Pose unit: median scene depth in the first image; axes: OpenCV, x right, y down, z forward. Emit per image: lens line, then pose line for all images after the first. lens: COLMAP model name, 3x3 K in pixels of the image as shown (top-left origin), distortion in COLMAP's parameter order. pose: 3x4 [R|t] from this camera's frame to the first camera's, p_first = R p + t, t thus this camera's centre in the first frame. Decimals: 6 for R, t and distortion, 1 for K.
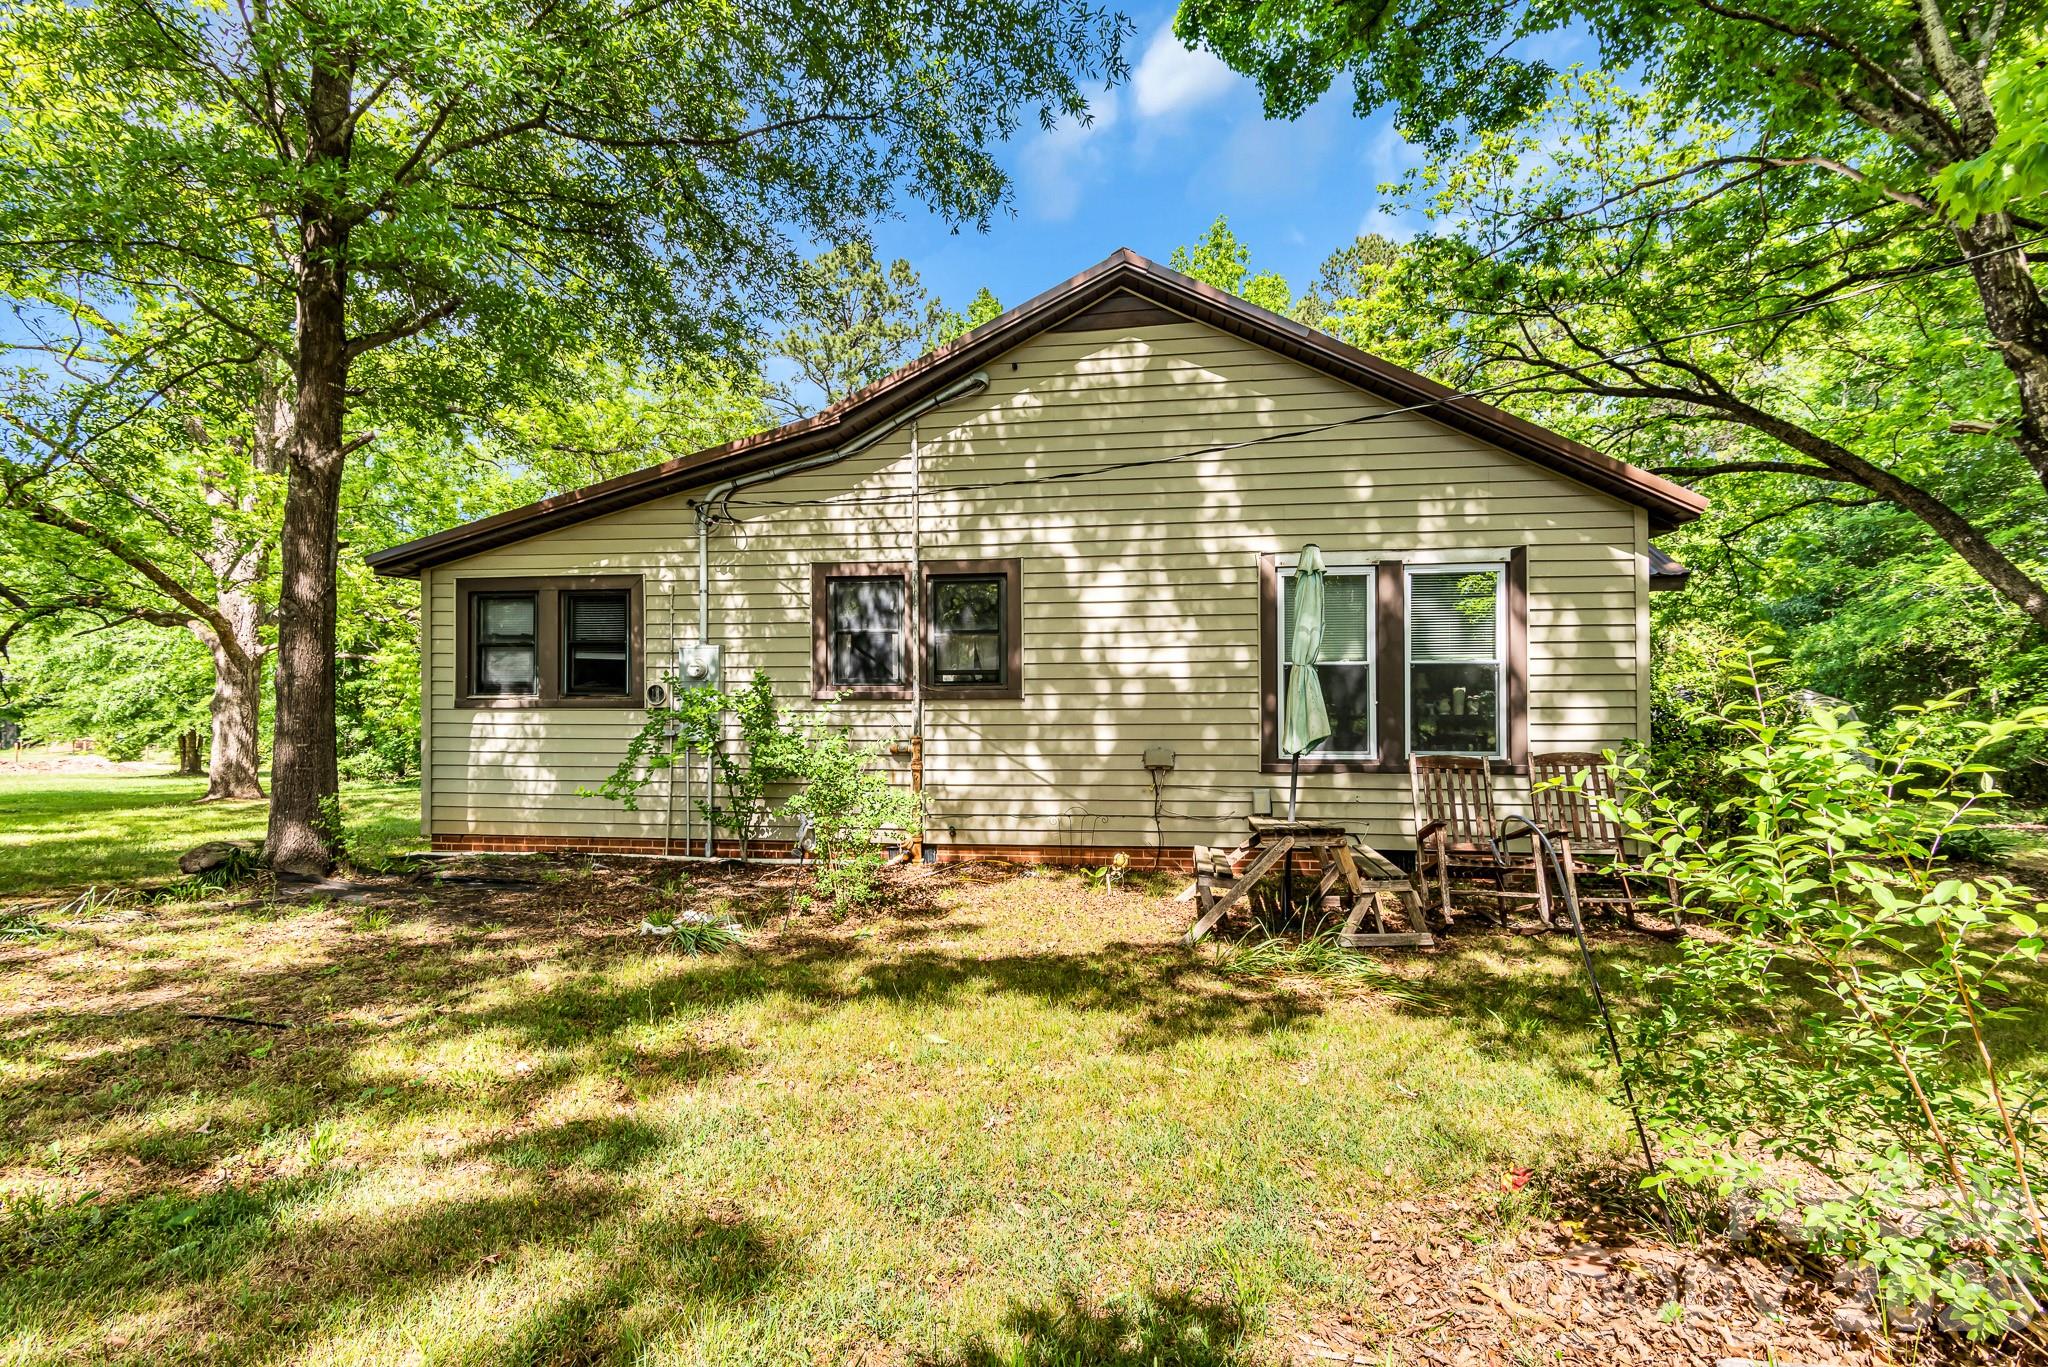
lens RADIAL K [[1035.1, 0, 1021.6], [0, 1035.1, 678.0], [0, 0, 1]] dist [0.001575, -0.001877]
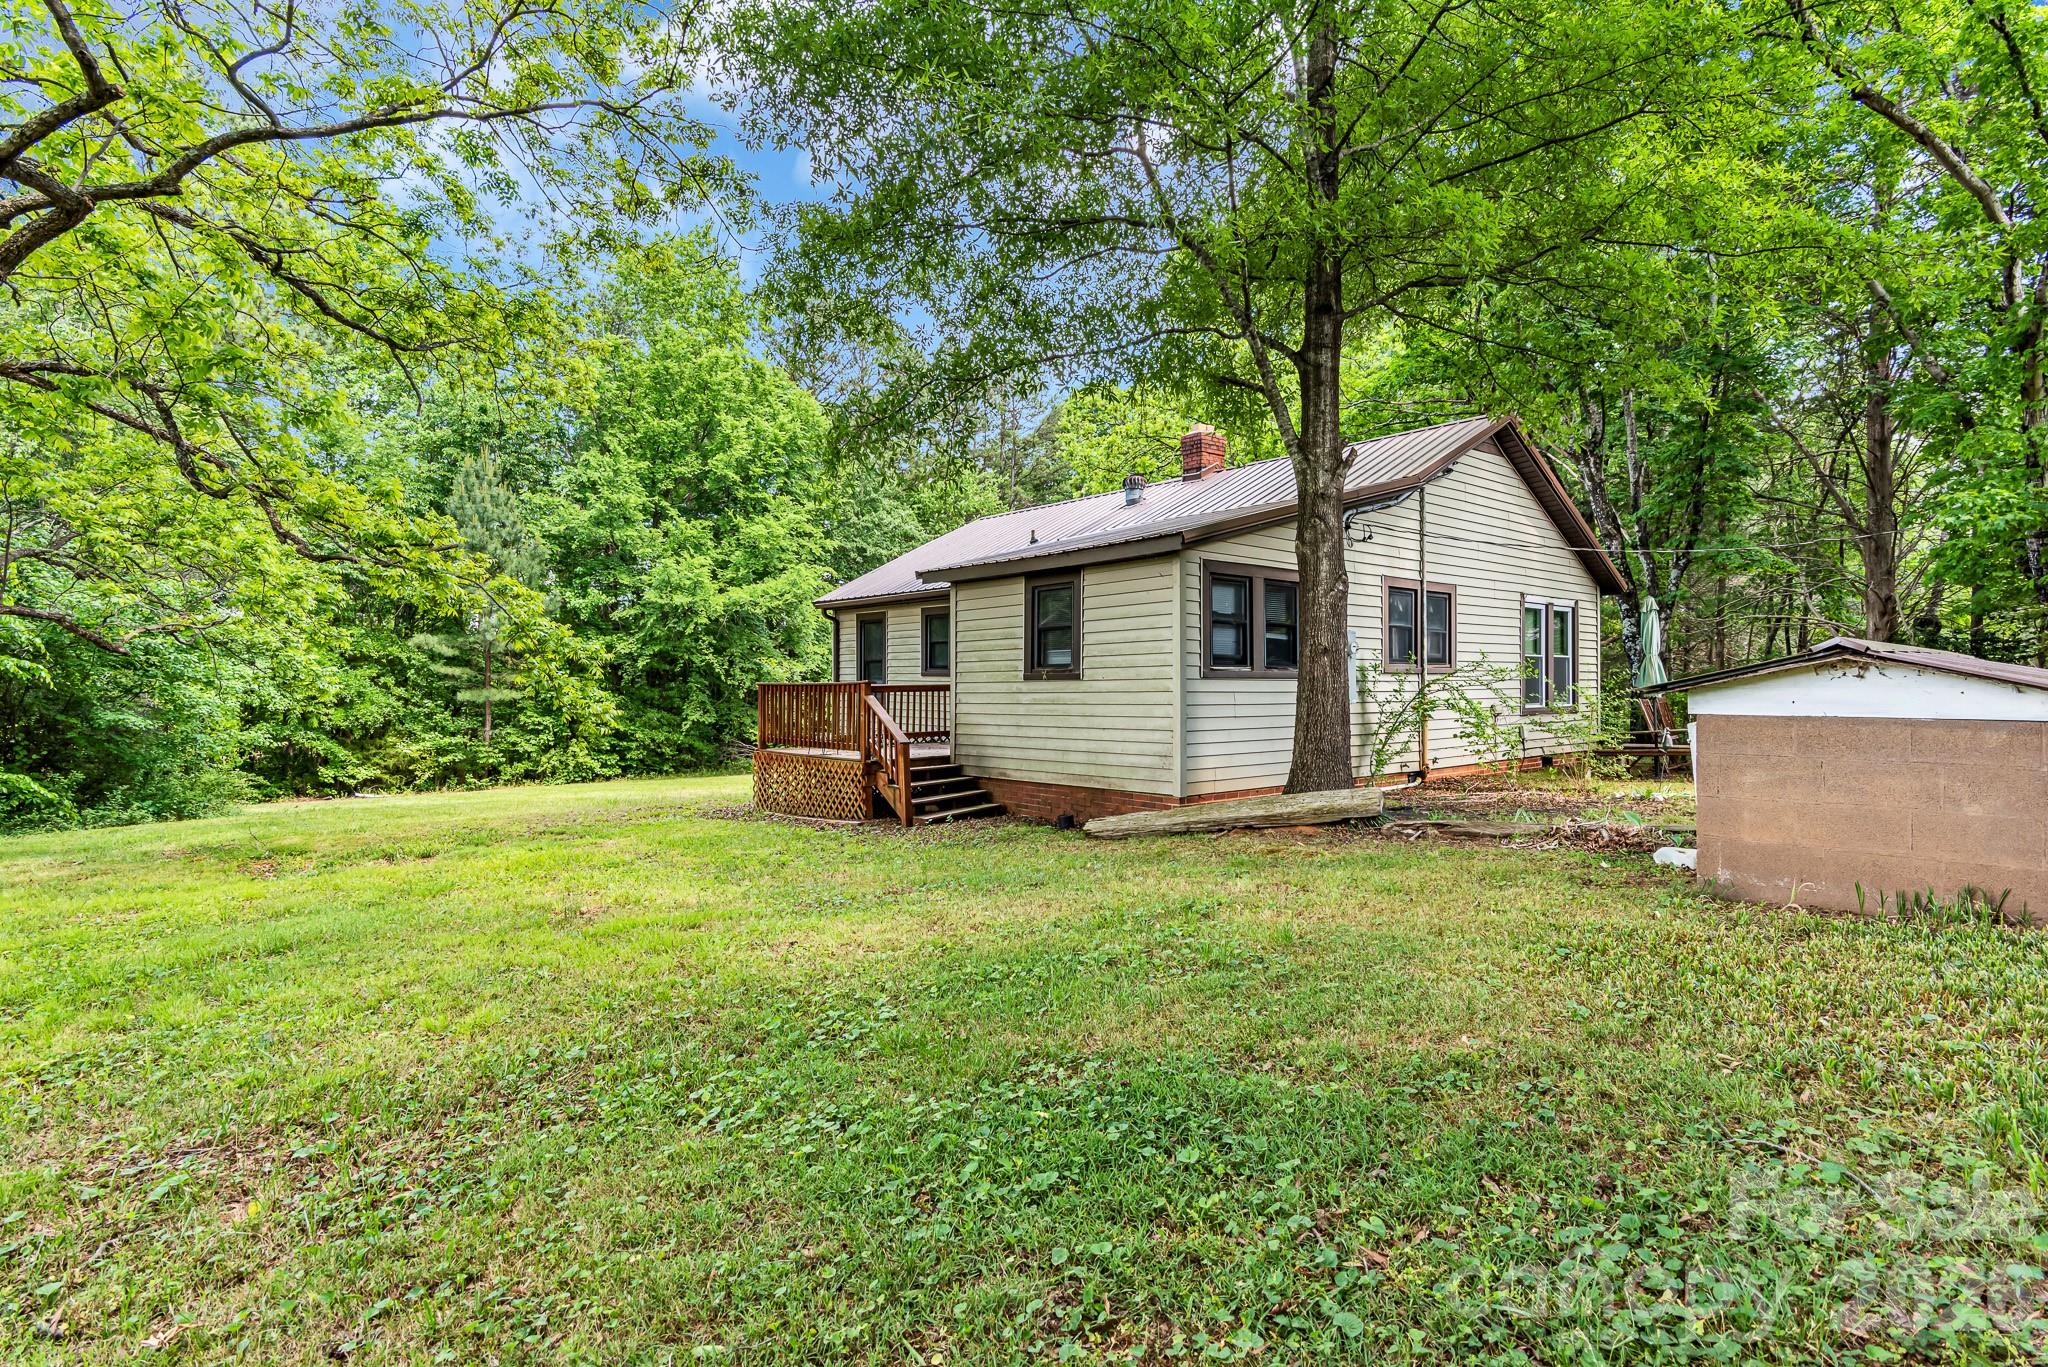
lens RADIAL K [[1035.1, 0, 1021.6], [0, 1035.1, 678.0], [0, 0, 1]] dist [0.001575, -0.001877]
pose [[0.651963, 0.010373, 0.758180, -1.677008], [-0.000472, 0.999912, -0.013274, 0.049021], [-0.758251, 0.008296, 0.651910, 0.489059]]
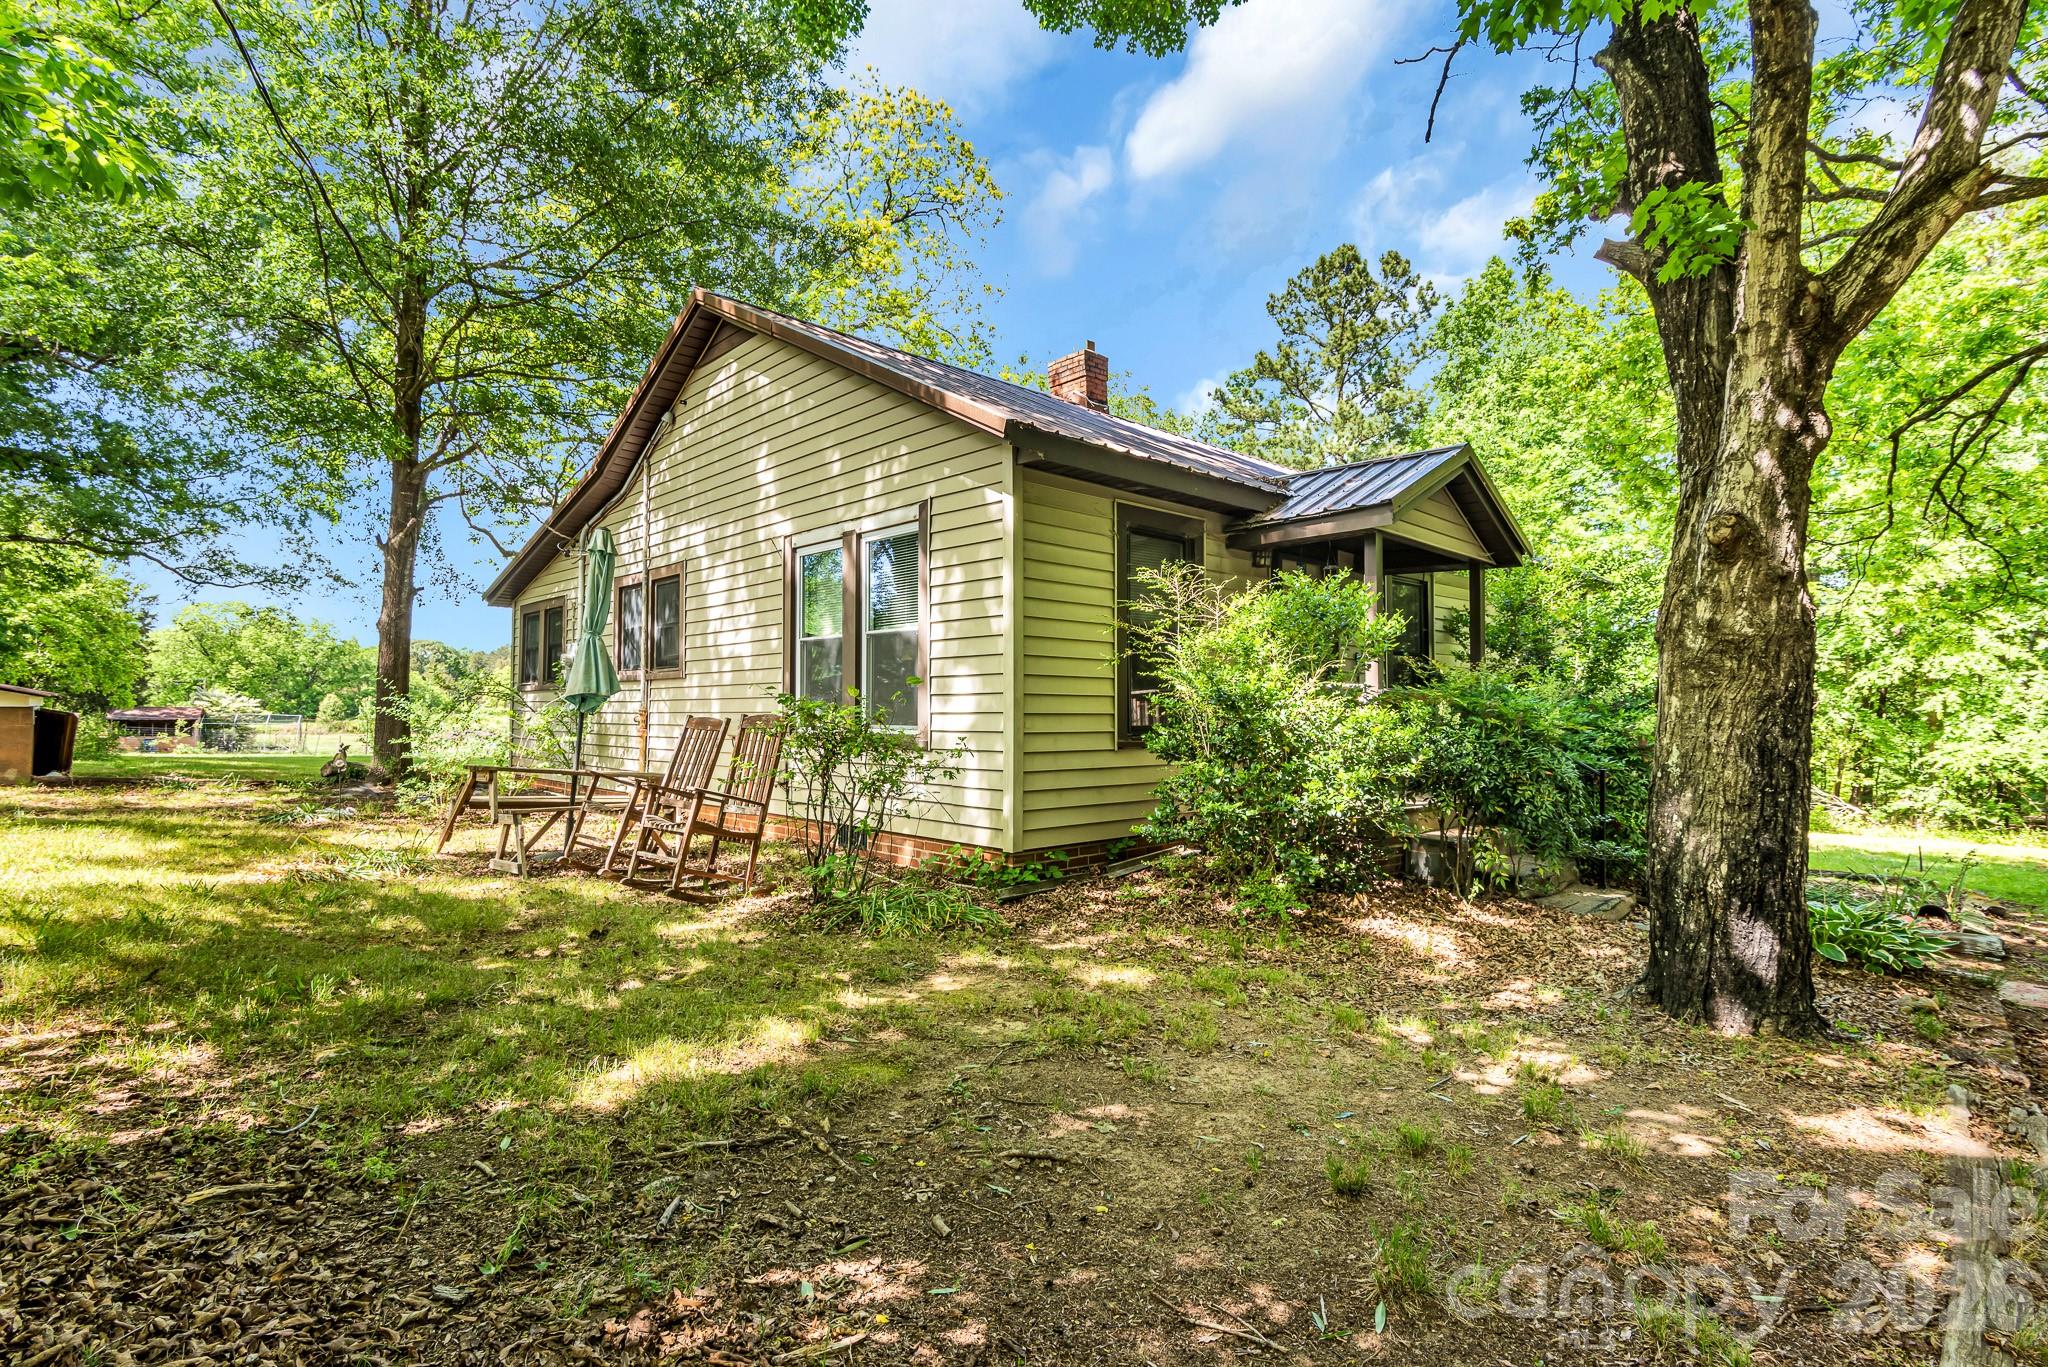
lens RADIAL K [[1035.1, 0, 1021.6], [0, 1035.1, 678.0], [0, 0, 1]] dist [0.001575, -0.001877]
pose [[0.773709, -0.015675, -0.633347, 1.084895], [-0.001139, 0.999658, -0.026133, 0.051655], [0.633540, 0.020941, 0.773426, 0.334171]]
